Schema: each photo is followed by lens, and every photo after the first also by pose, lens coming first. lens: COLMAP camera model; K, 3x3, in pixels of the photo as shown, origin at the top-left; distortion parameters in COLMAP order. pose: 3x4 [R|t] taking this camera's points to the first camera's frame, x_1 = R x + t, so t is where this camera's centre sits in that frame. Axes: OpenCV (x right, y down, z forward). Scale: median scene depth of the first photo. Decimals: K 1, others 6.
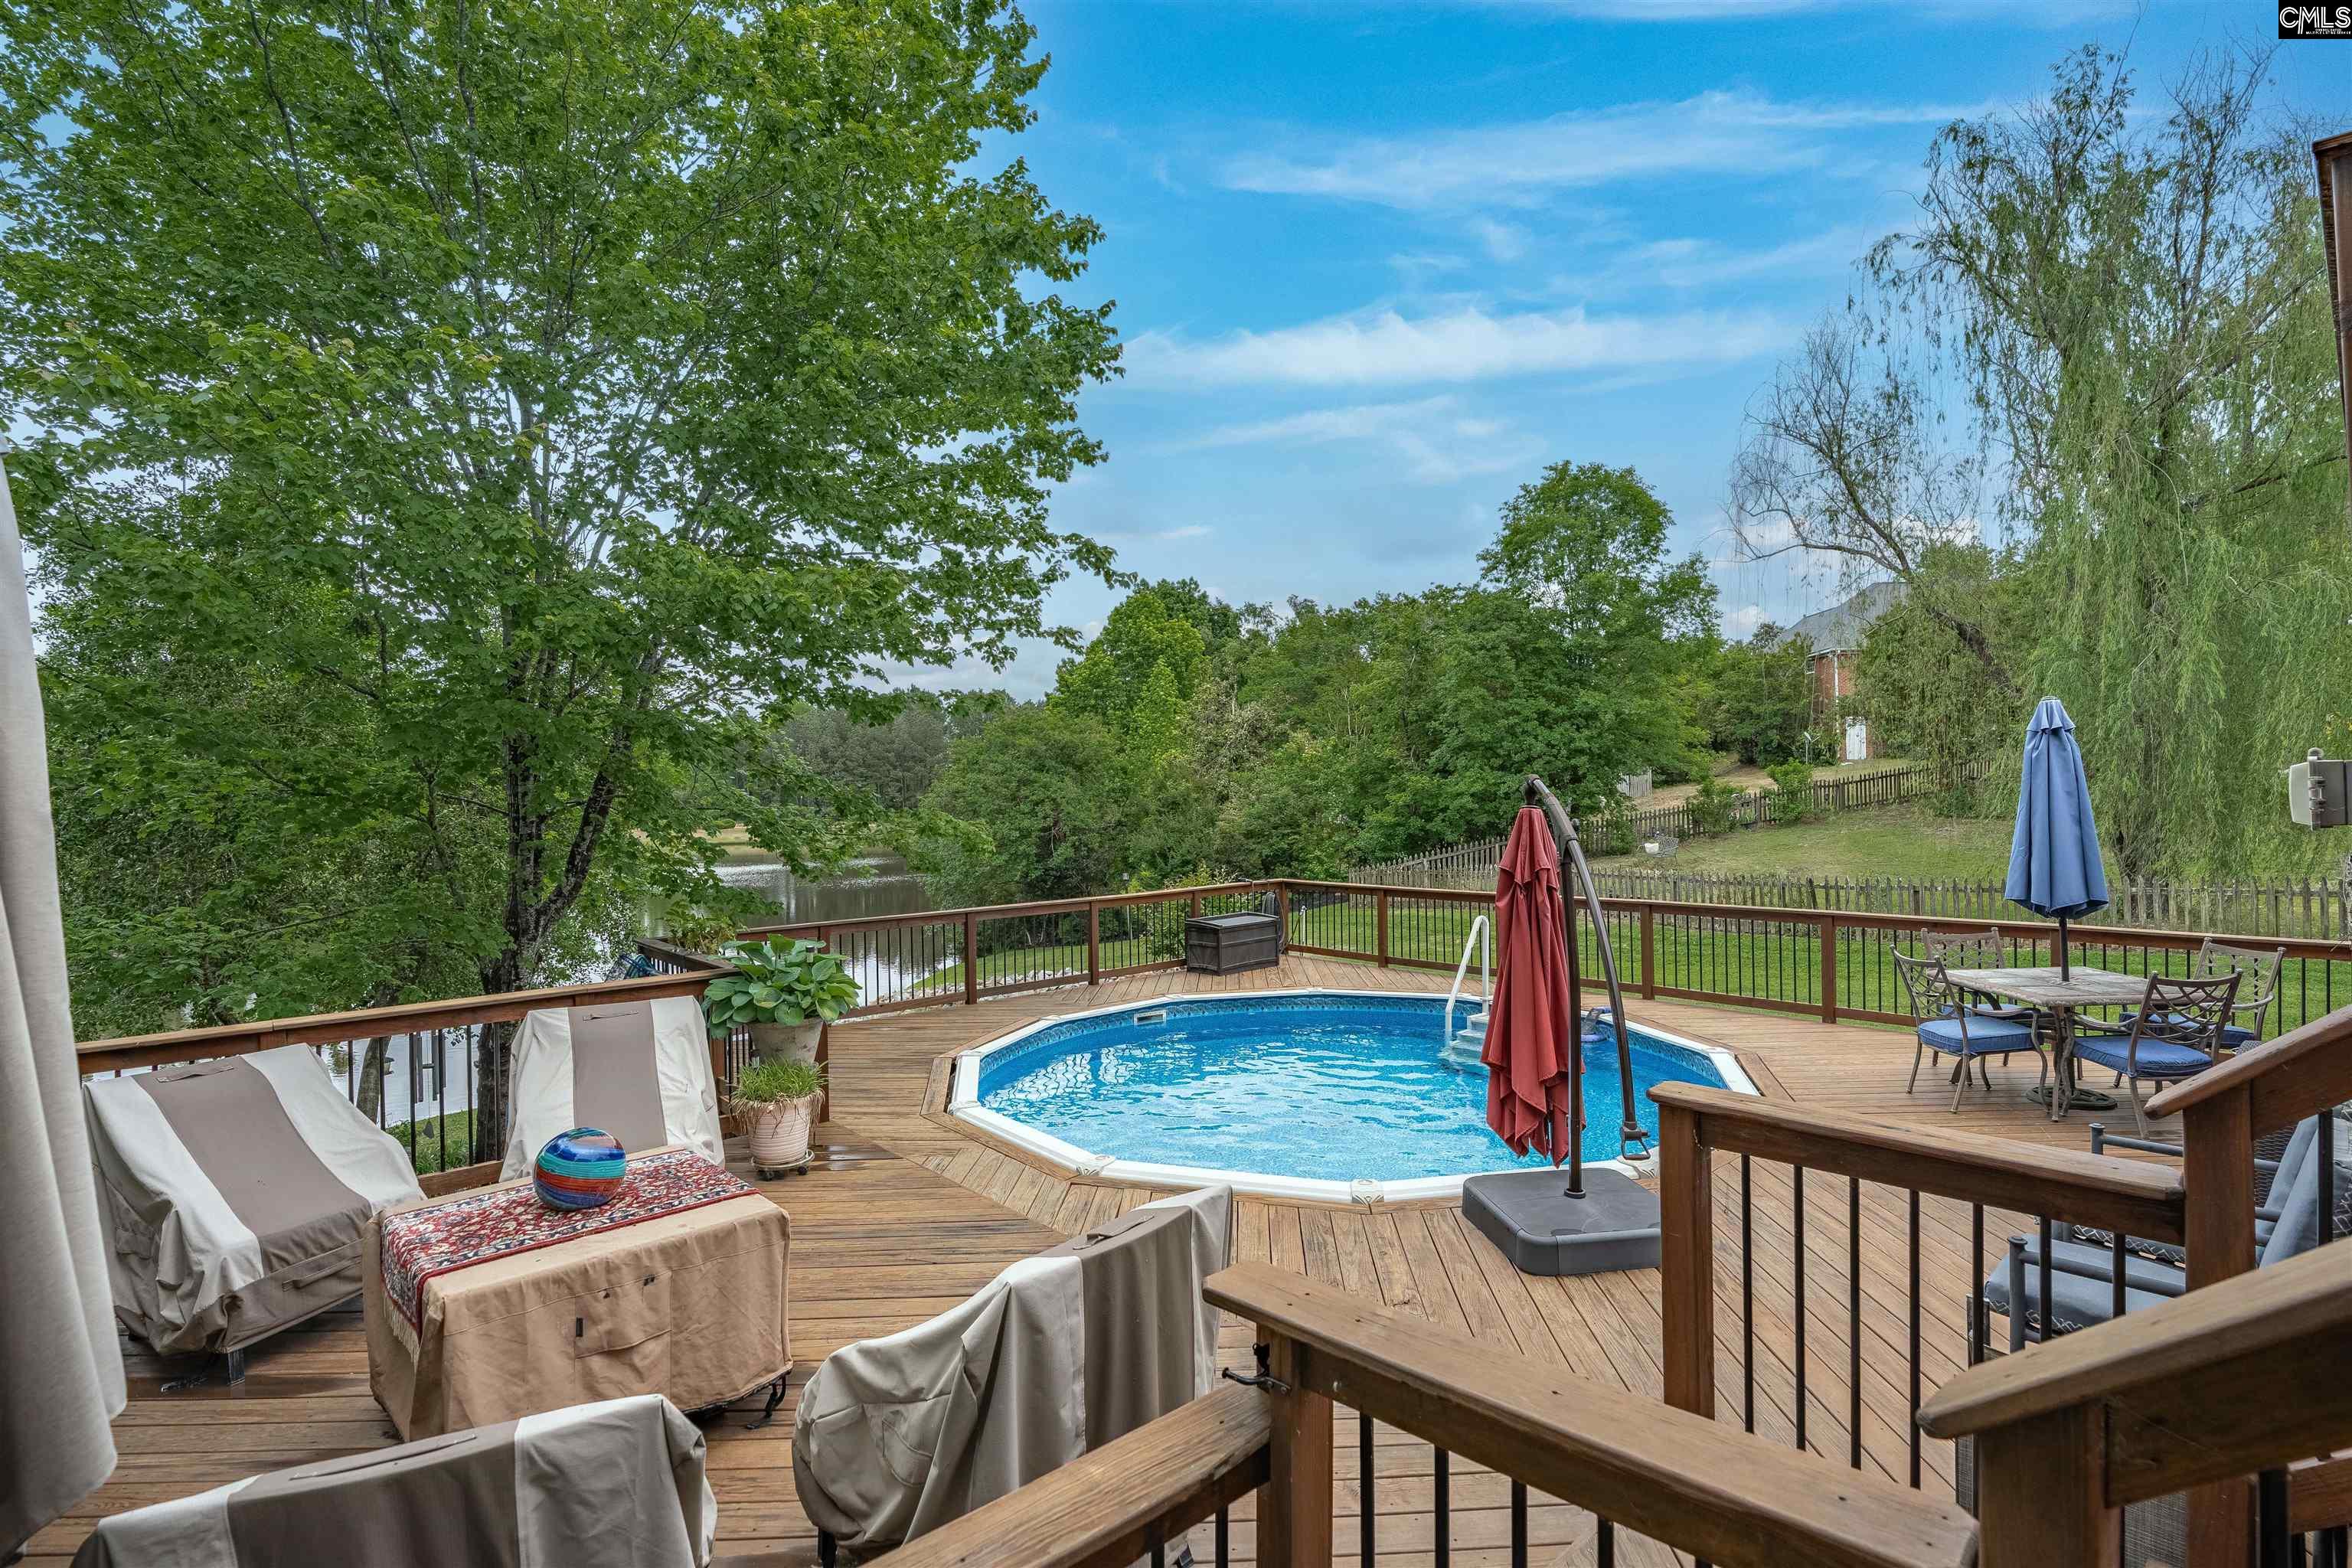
lens RADIAL K [[1115.0, 0, 1188.5], [0, 1115.0, 788.9], [0, 0, 1]] dist [-0.067348, 0.028510]
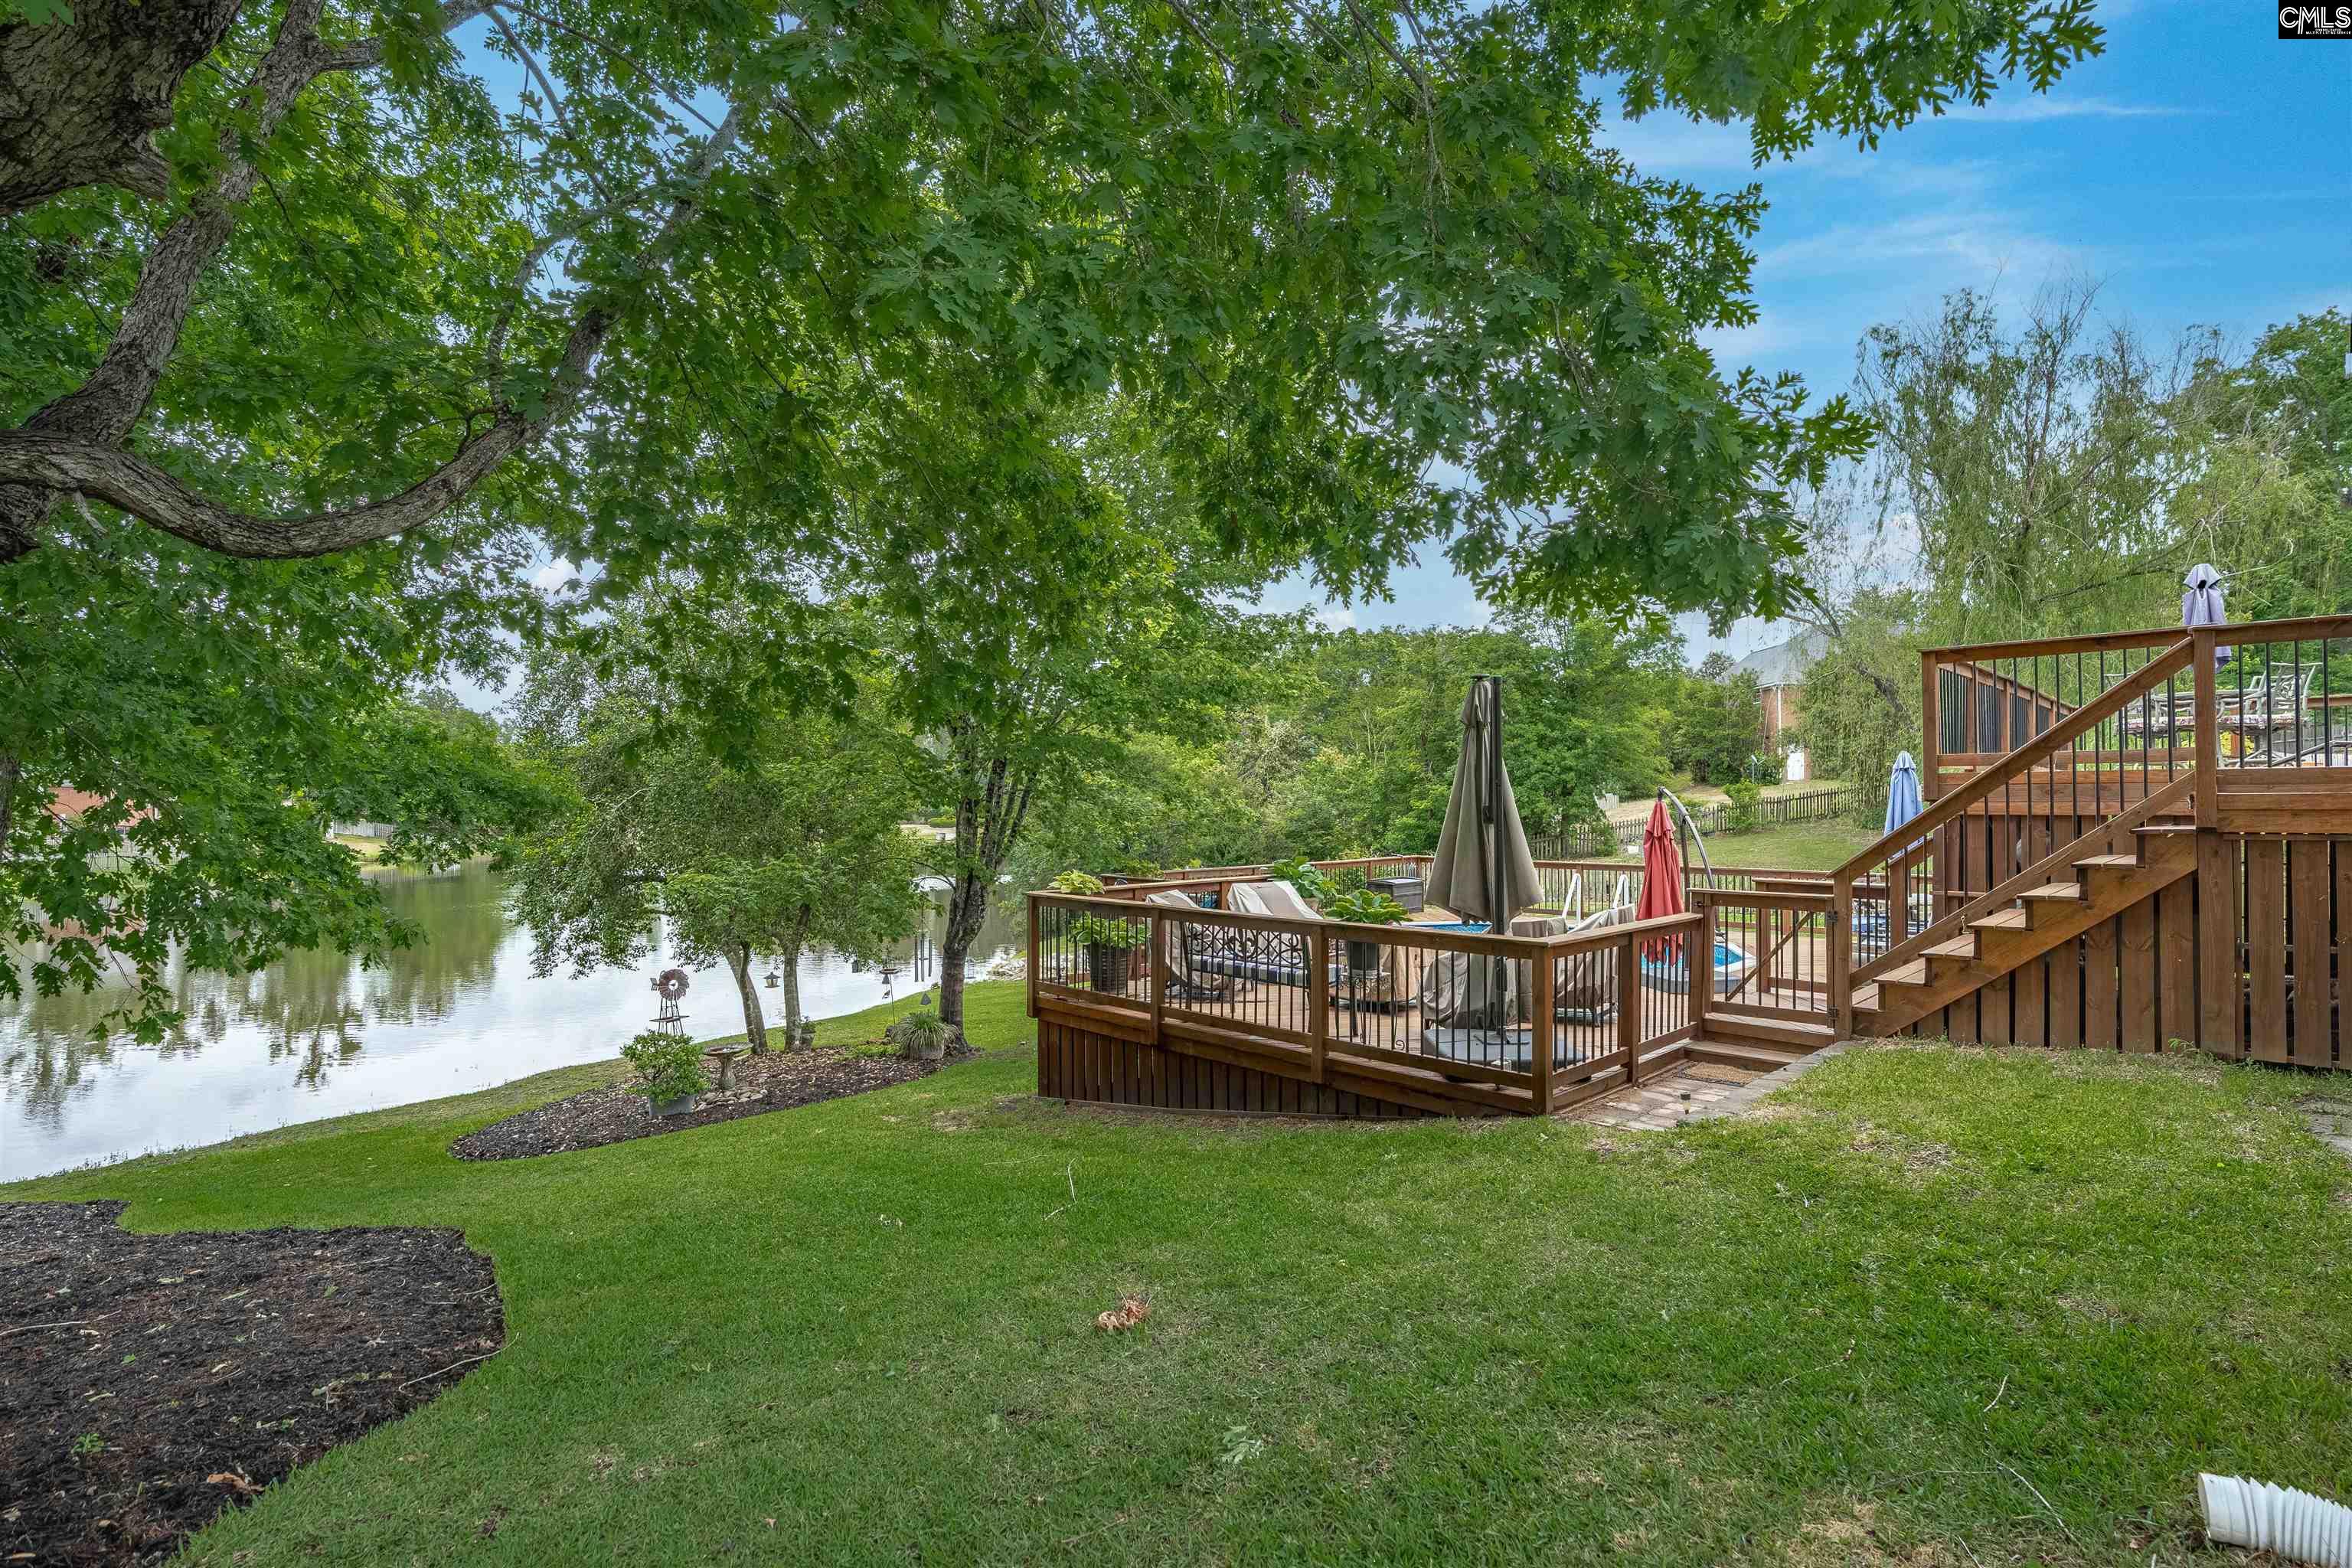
lens RADIAL K [[1100.9, 0, 1176.0], [0, 1100.9, 784.0], [0, 0, 1]] dist [-0.105505, 0.070877]
pose [[0.999447, 0.018948, 0.027308, -0.103089], [-0.018631, 0.999757, -0.011823, 0.003771], [-0.027525, 0.011308, 0.999557, -0.159755]]
